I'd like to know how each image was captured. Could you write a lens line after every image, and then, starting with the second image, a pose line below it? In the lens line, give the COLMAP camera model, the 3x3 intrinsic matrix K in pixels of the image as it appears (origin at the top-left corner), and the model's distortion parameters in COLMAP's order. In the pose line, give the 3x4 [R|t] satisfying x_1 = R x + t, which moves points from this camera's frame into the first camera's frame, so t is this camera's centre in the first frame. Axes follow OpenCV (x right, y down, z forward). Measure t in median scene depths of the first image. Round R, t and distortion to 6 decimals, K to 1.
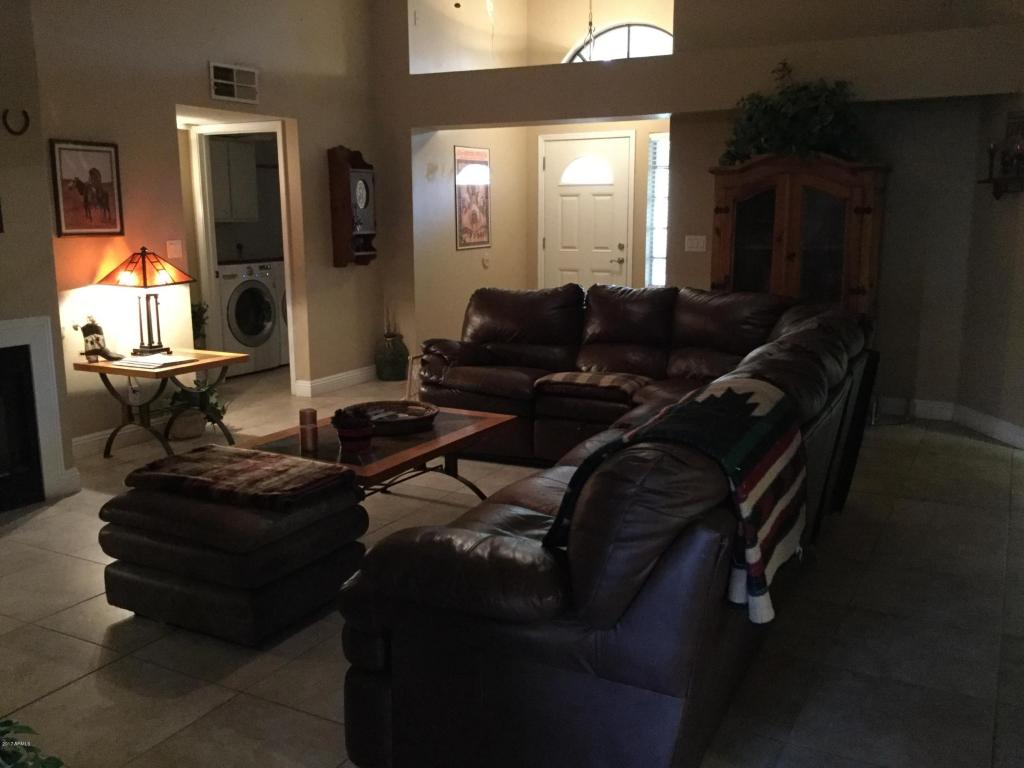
lens RADIAL K [[923.5, 0, 514.7], [0, 923.5, 392.5], [0, 0, 1]] dist [0.087606, -0.155396]
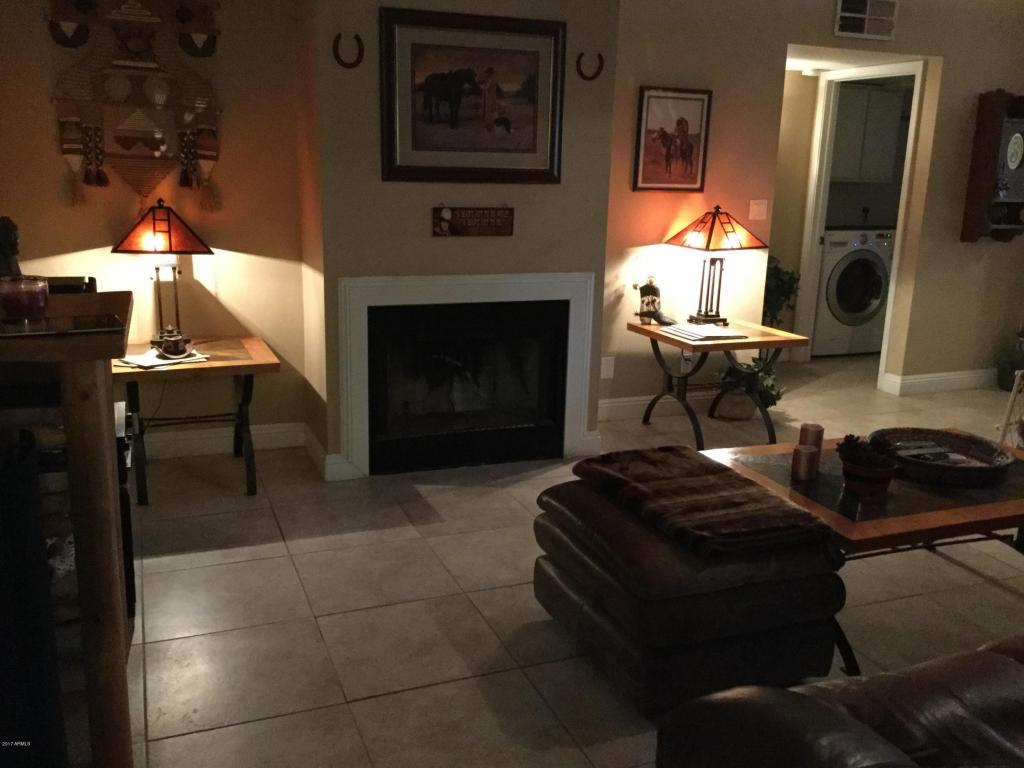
lens RADIAL K [[923.5, 0, 514.5], [0, 923.5, 390.0], [0, 0, 1]] dist [0.087606, -0.155396]
pose [[0.766407, 0.175568, -0.617896, 0.041712], [-0.152421, 0.984156, 0.090581, -0.030323], [0.624009, 0.024759, 0.781025, 0.169899]]
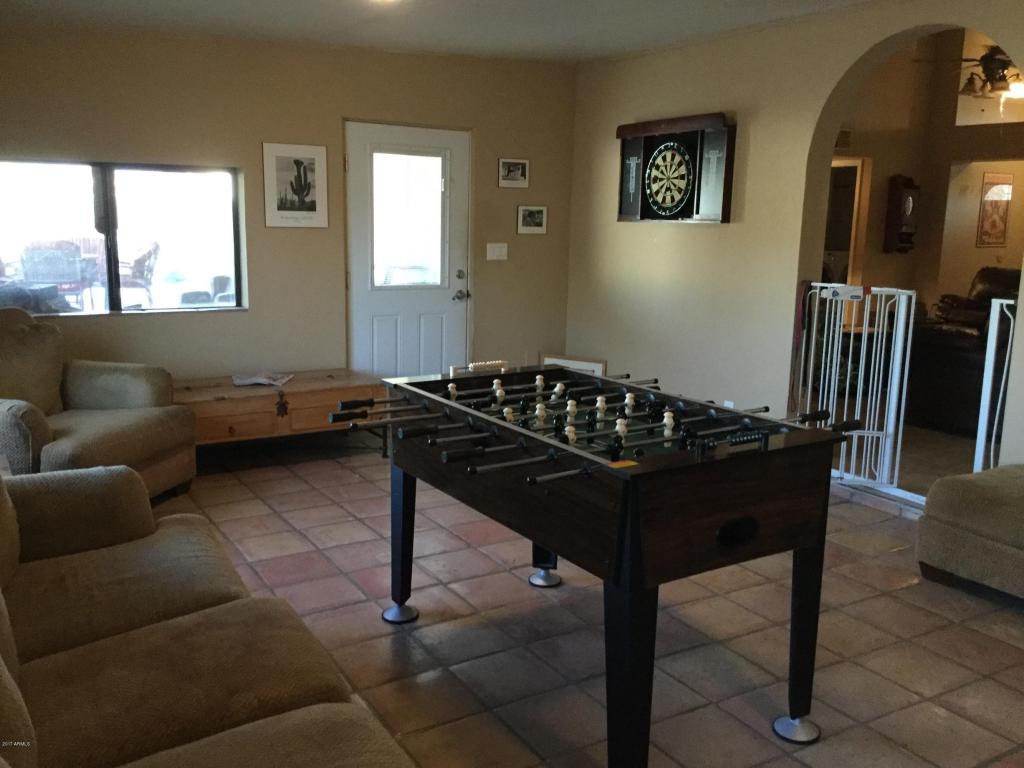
lens RADIAL K [[923.5, 0, 514.0], [0, 923.5, 387.3], [0, 0, 1]] dist [0.087606, -0.155396]
pose [[0.859118, 0.115772, -0.498511, 0.095581], [-0.124062, 0.992136, 0.016606, 0.172488], [0.496513, 0.047580, 0.866725, -0.801737]]
